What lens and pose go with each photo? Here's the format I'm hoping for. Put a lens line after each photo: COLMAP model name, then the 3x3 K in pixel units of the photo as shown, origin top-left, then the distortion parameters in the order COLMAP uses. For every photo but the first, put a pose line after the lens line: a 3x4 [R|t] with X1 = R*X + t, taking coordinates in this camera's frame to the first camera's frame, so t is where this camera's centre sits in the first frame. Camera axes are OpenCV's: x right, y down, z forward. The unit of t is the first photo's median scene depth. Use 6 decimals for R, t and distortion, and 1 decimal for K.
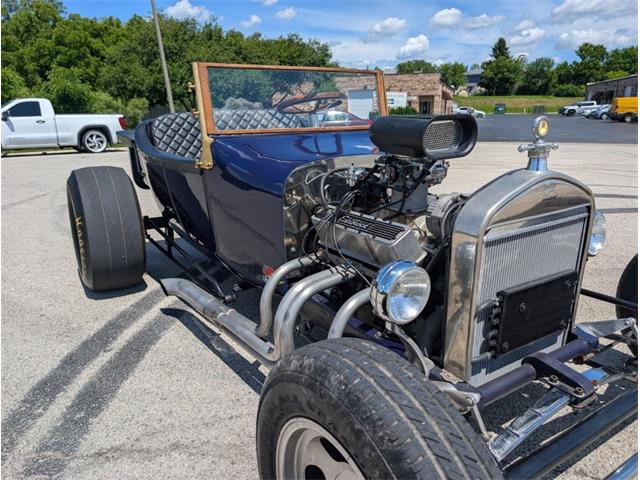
lens RADIAL K [[467.7, 0, 321.4], [0, 467.7, 241.0], [0, 0, 1]] dist [0.009129, -0.012809]
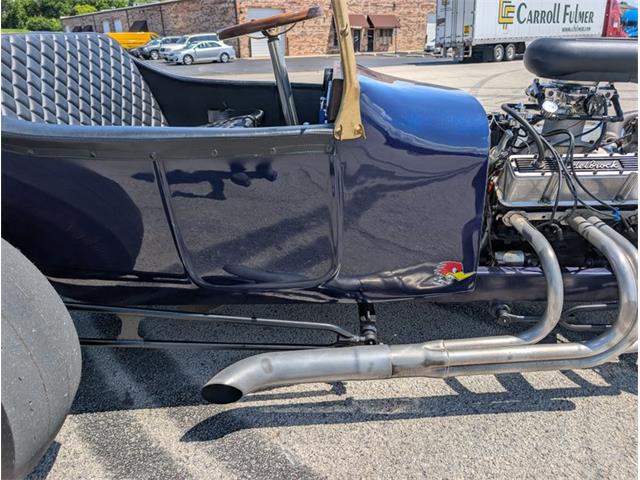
lens RADIAL K [[467.7, 0, 321.7], [0, 467.7, 243.2], [0, 0, 1]] dist [0.009129, -0.012809]
pose [[0.532475, -0.325929, 0.781179, -0.858324], [0.226415, 0.944108, 0.239577, -0.206876], [-0.815602, 0.049302, 0.576509, 0.843820]]
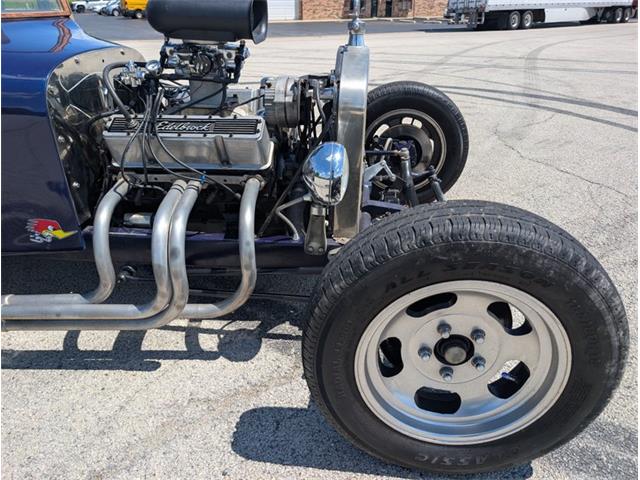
lens RADIAL K [[467.7, 0, 319.1], [0, 467.7, 239.7], [0, 0, 1]] dist [0.009129, -0.012809]
pose [[0.595823, -0.343058, 0.726159, -0.442933], [0.200355, 0.939082, 0.279255, -0.033148], [-0.777723, -0.020897, 0.628260, 0.252120]]
